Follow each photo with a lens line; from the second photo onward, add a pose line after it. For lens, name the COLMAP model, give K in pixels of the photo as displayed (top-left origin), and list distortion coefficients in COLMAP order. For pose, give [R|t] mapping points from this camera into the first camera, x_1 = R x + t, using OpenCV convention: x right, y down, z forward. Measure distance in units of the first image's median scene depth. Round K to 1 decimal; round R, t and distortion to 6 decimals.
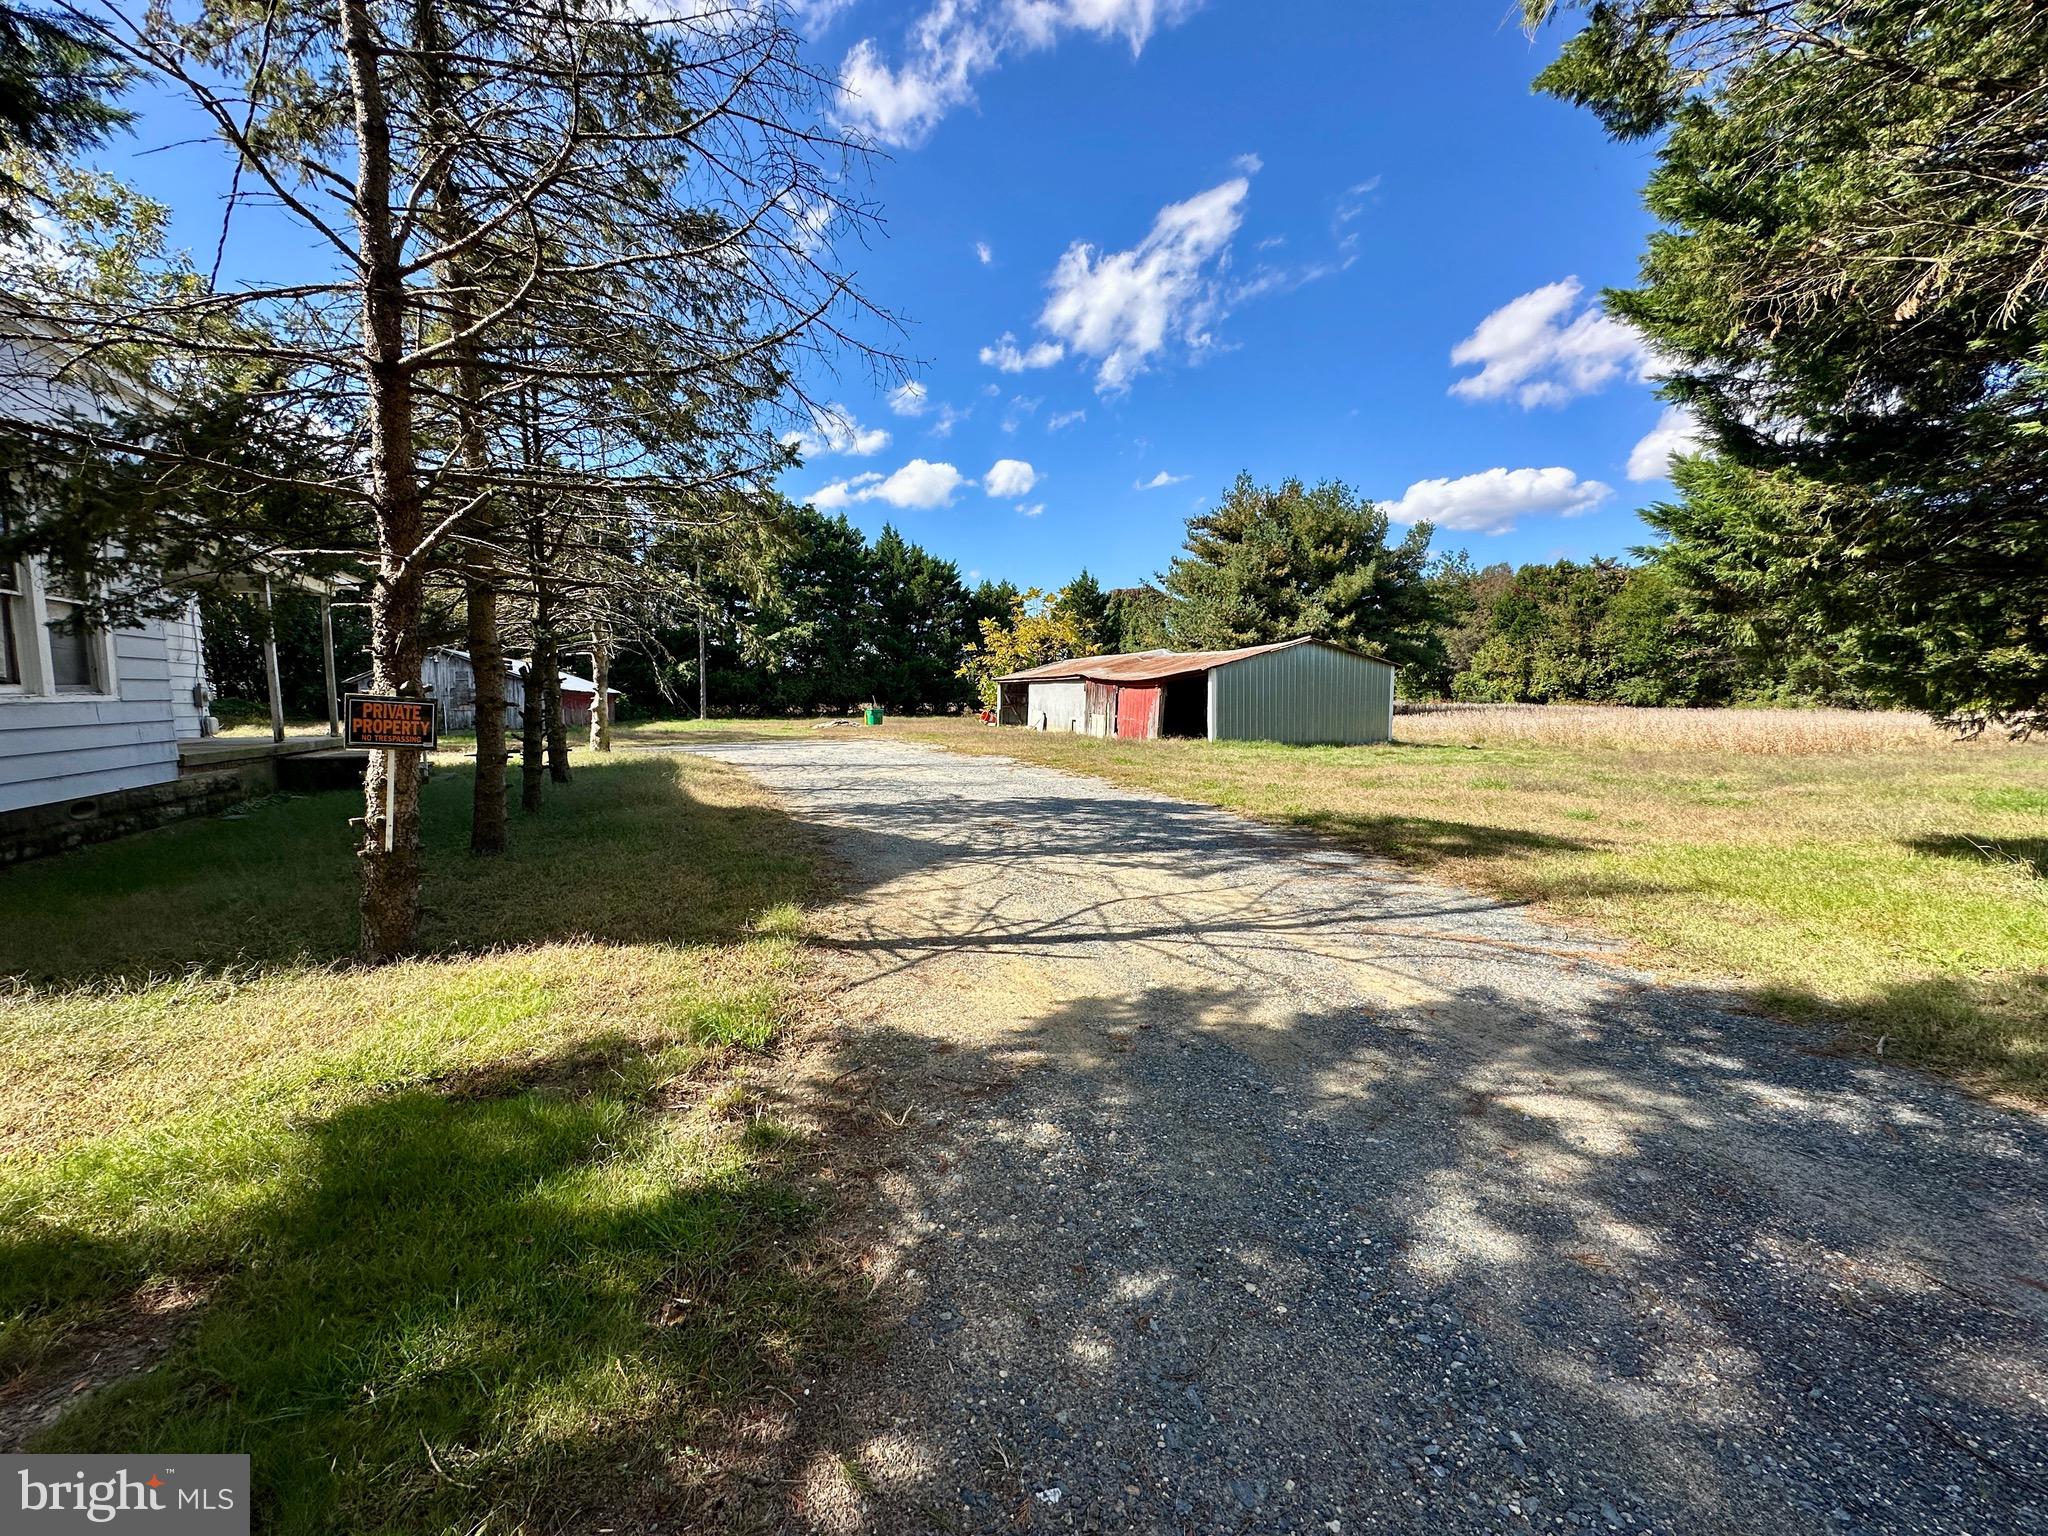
lens RADIAL K [[819.3, 0, 1021.2], [0, 819.3, 765.2], [0, 0, 1]] dist [-0.001243, 0.000185]
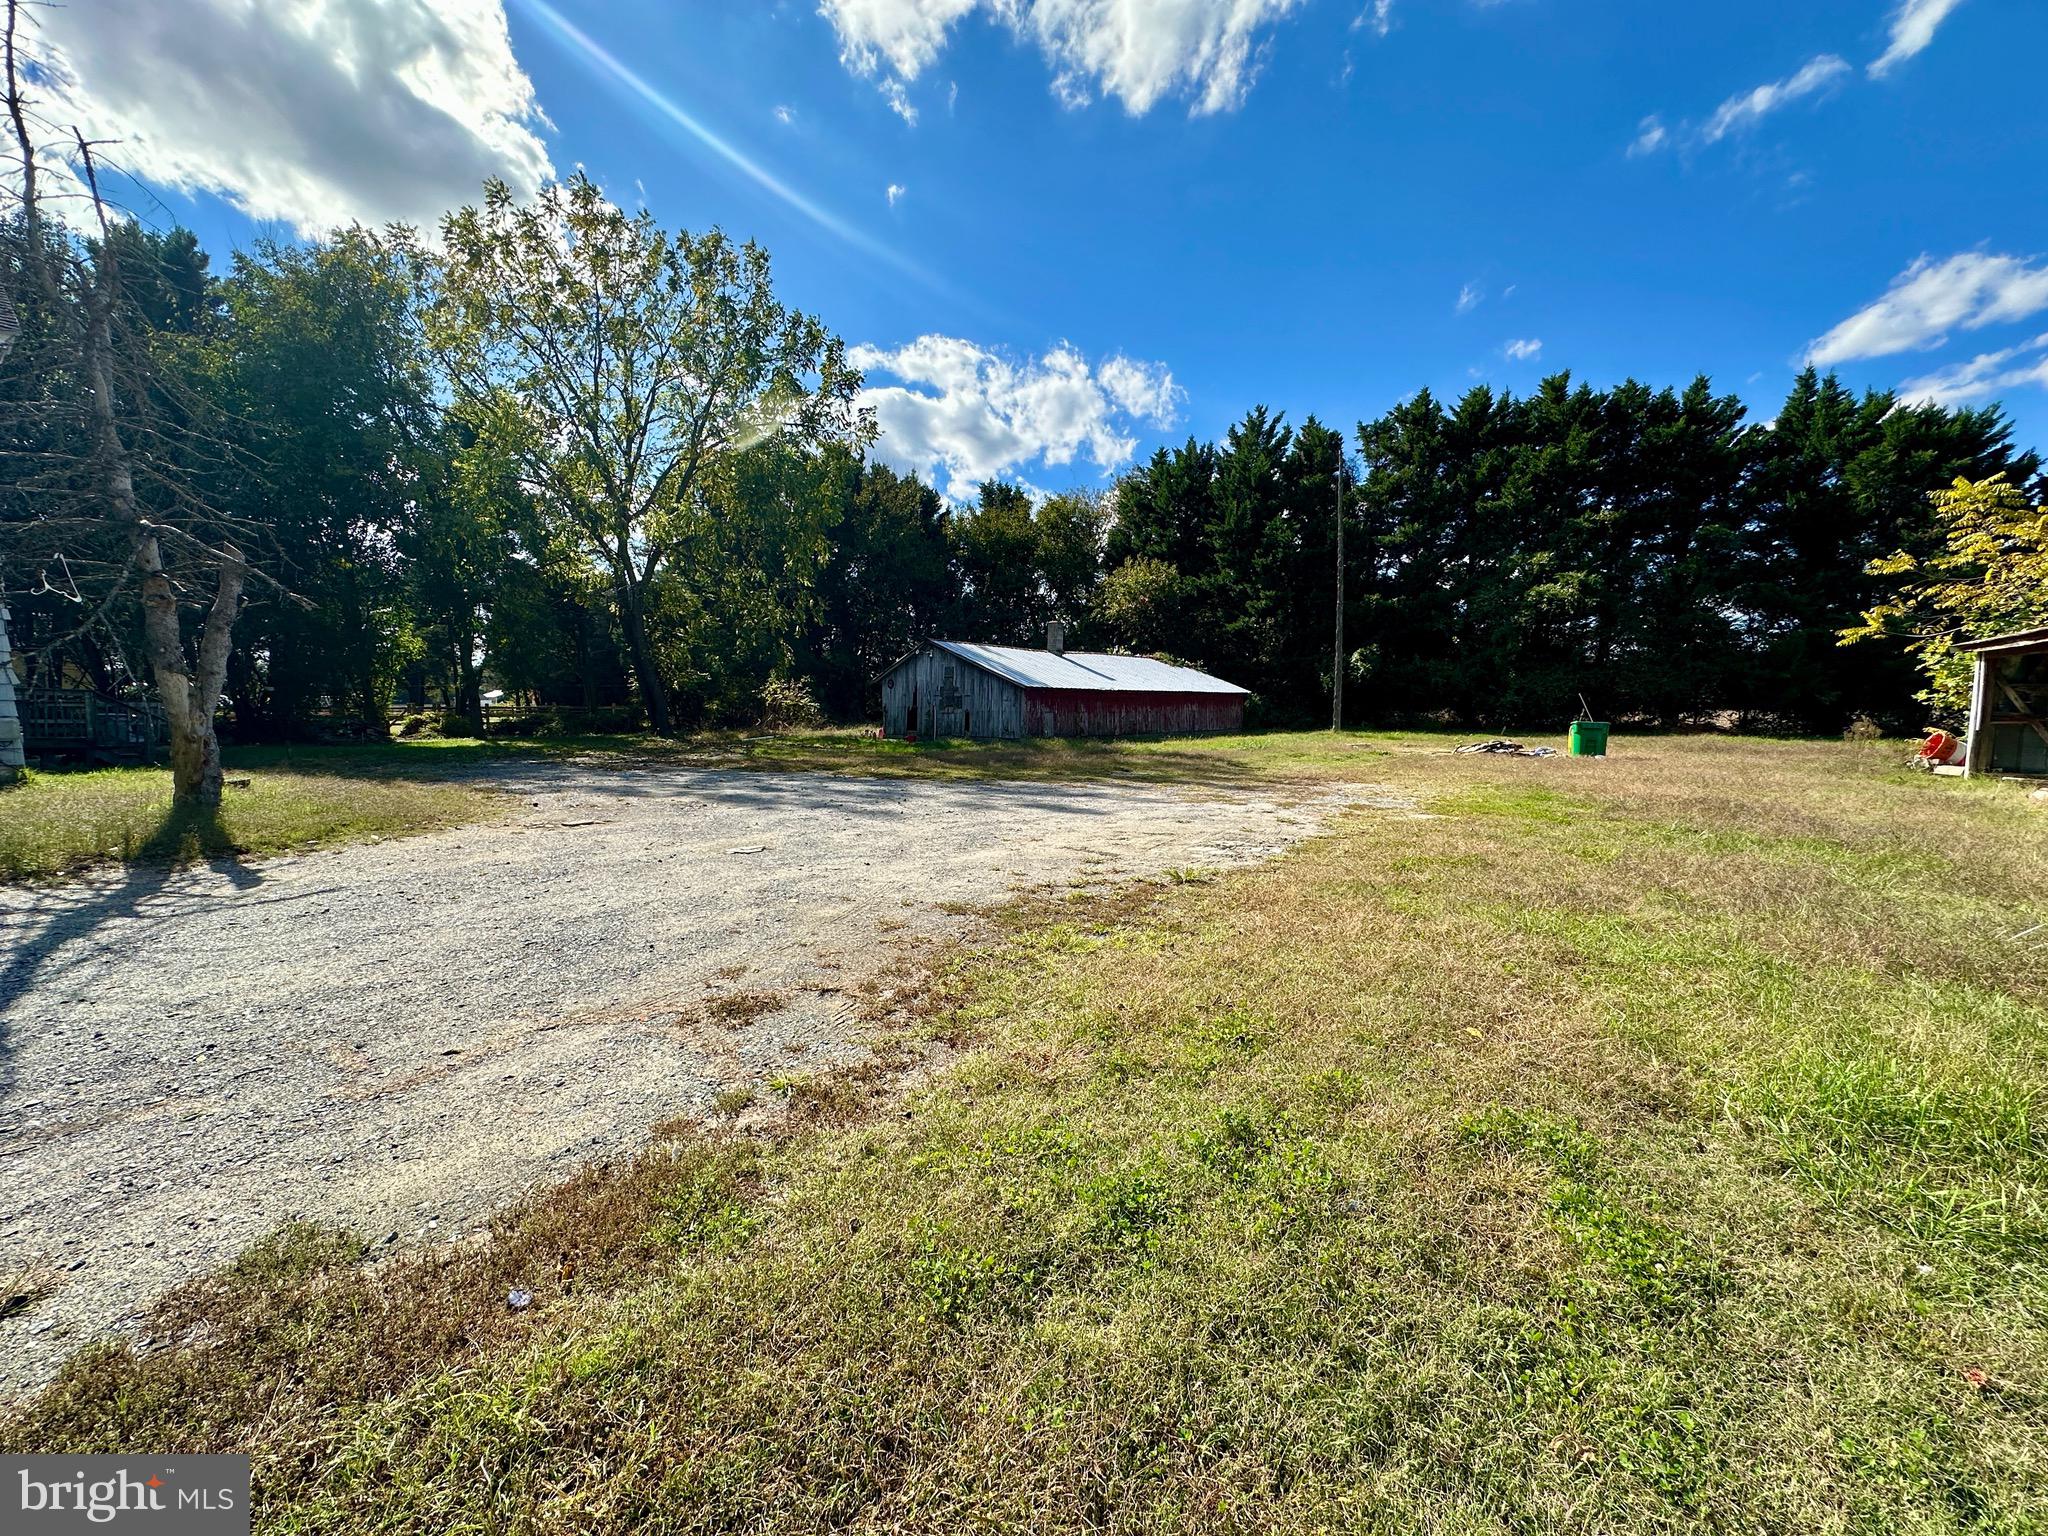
lens RADIAL K [[819.3, 0, 1021.2], [0, 819.3, 765.2], [0, 0, 1]] dist [-0.001243, 0.000185]
pose [[0.516855, 0.066887, -0.853456, 0.217472], [-0.071590, 0.996828, 0.034769, -0.124864], [0.853074, 0.043128, 0.520004, 1.626396]]
